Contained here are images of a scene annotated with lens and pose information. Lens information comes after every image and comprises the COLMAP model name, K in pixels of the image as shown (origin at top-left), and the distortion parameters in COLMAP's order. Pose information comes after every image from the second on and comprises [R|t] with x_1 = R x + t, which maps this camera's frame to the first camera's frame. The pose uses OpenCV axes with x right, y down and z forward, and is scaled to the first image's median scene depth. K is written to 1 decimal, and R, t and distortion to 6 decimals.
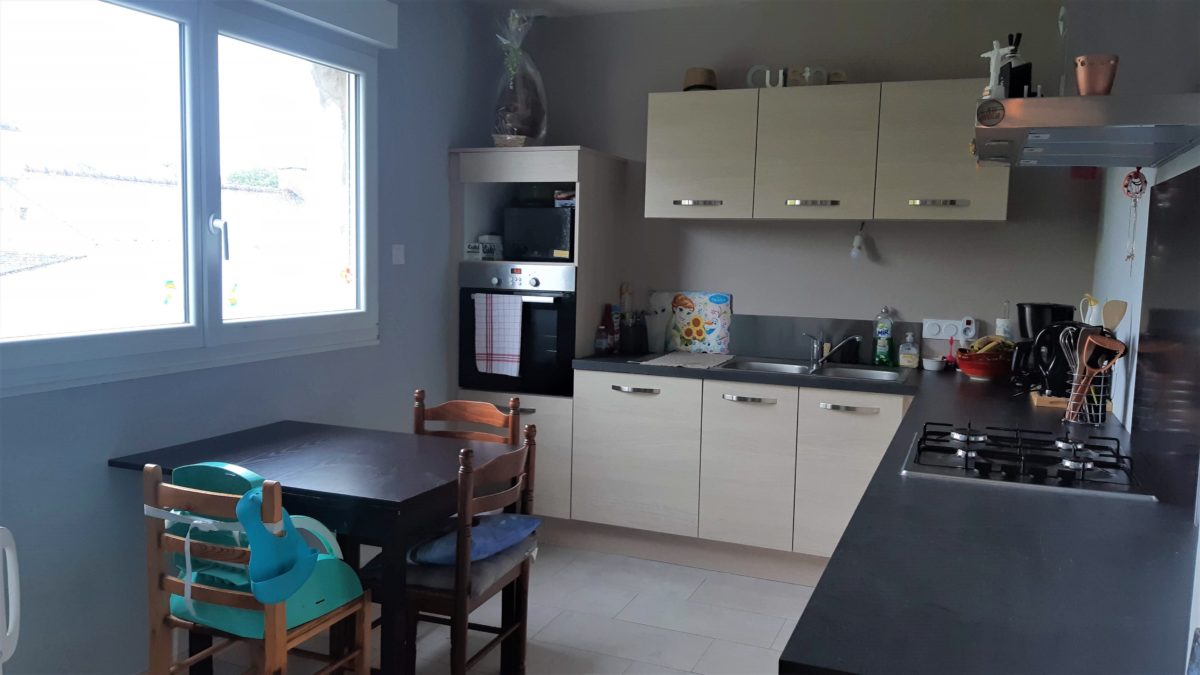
lens RADIAL K [[963.1, 0, 587.3], [0, 963.1, 340.9], [0, 0, 1]] dist [0.125839, -0.215056]
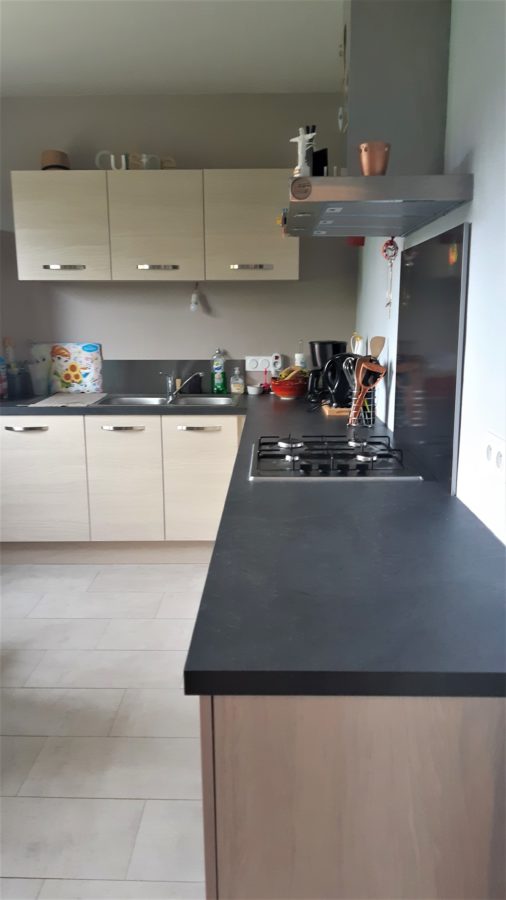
lens RADIAL K [[722.3, 0, 252.6], [0, 722.3, 454.4], [0, 0, 1]] dist [0.125839, -0.215056]
pose [[0.935164, -0.098068, 0.340369, 0.001723], [0.061659, 0.991309, 0.116209, -0.004736], [-0.348807, -0.087688, 0.933083, 0.064295]]
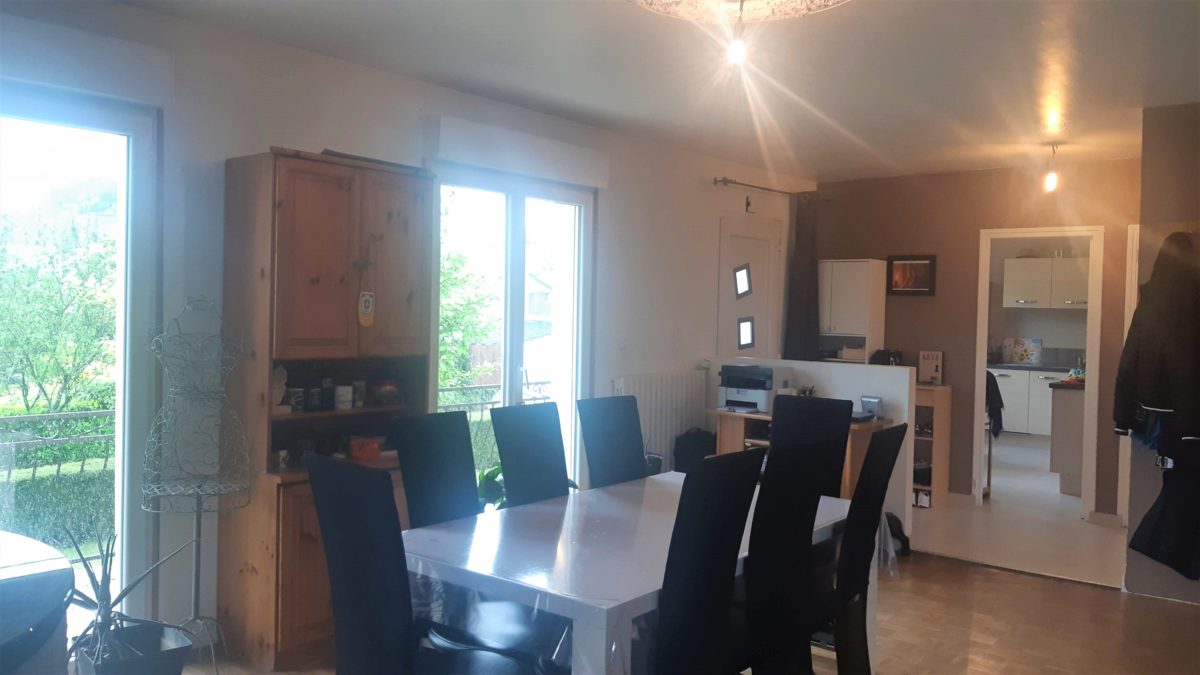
lens RADIAL K [[963.1, 0, 587.3], [0, 963.1, 340.9], [0, 0, 1]] dist [0.125839, -0.215056]
pose [[0.957519, 0.006619, -0.288295, -0.259038], [-0.031121, 0.996269, -0.080490, 0.211207], [0.286687, 0.086043, 0.954153, -1.849310]]
